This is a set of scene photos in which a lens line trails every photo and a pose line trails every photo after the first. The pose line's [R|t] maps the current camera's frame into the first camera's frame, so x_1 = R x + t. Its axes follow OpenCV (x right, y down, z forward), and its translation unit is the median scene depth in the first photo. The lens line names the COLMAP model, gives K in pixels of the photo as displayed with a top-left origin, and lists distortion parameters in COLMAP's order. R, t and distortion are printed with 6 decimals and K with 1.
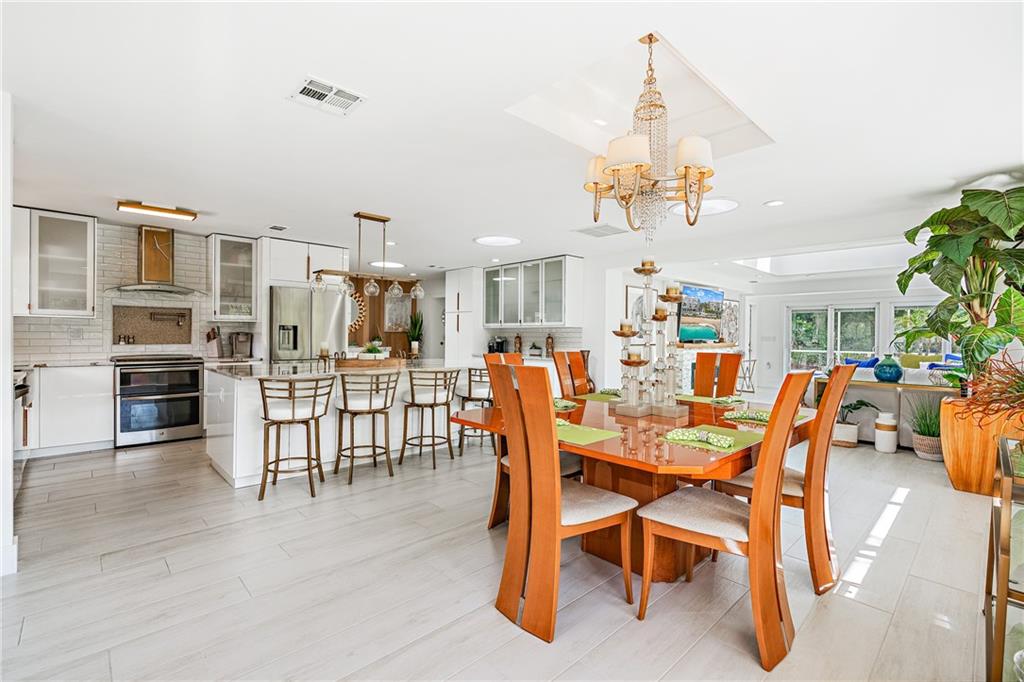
lens RADIAL K [[465.7, 0, 512.4], [0, 465.7, 334.4], [0, 0, 1]] dist [-0.012543, 0.005584]
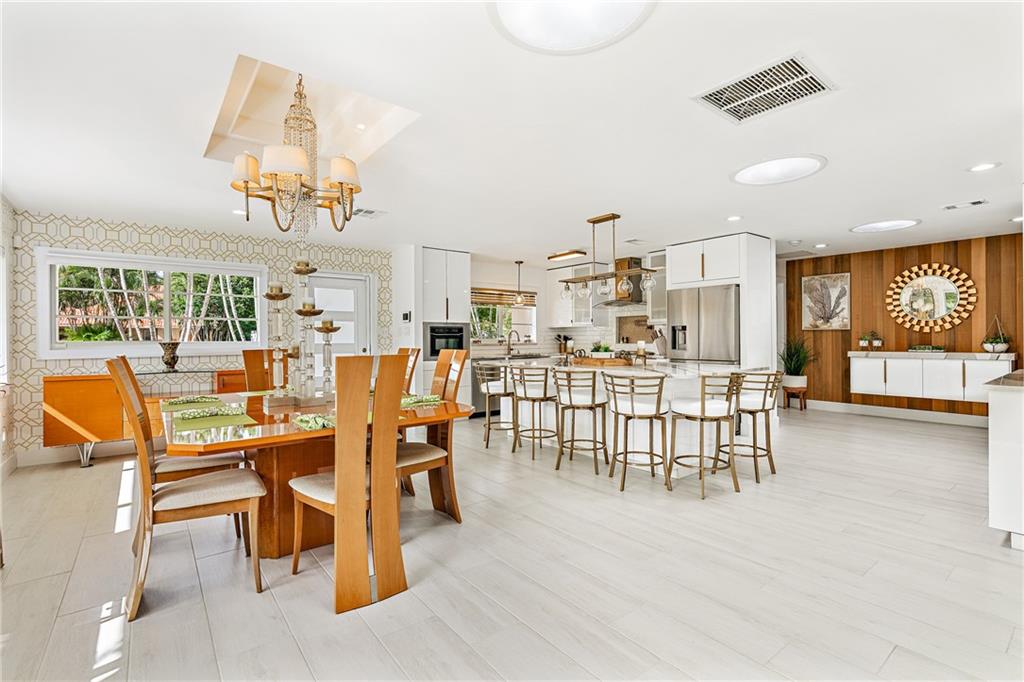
lens RADIAL K [[465.7, 0, 506.5], [0, 465.7, 338.7], [0, 0, 1]] dist [-0.012543, 0.005584]
pose [[-0.102833, -0.005258, -0.994685, 1.346282], [0.007871, 0.999950, -0.006099, 0.028155], [0.994668, -0.008457, -0.102786, 1.621912]]
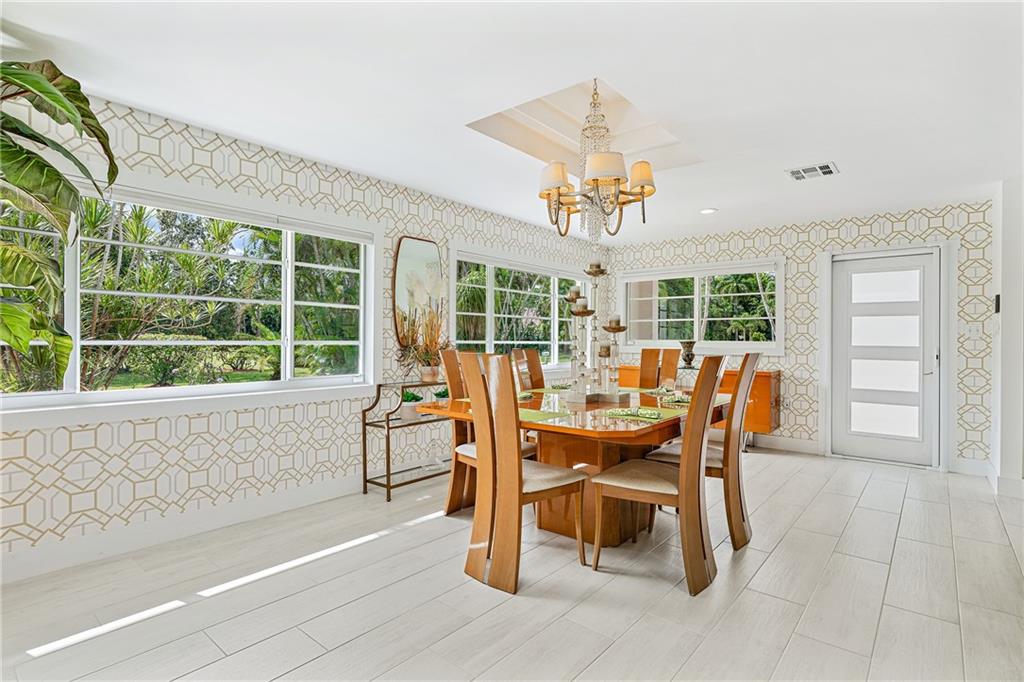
lens RADIAL K [[511.9, 0, 517.9], [0, 511.9, 338.4], [0, 0, 1]] dist [-0.006121, -0.001038]
pose [[-0.993300, -0.012132, -0.114928, 0.631674], [-0.011839, 0.999925, -0.003234, 0.023754], [0.114959, -0.001851, -0.993369, 2.257511]]
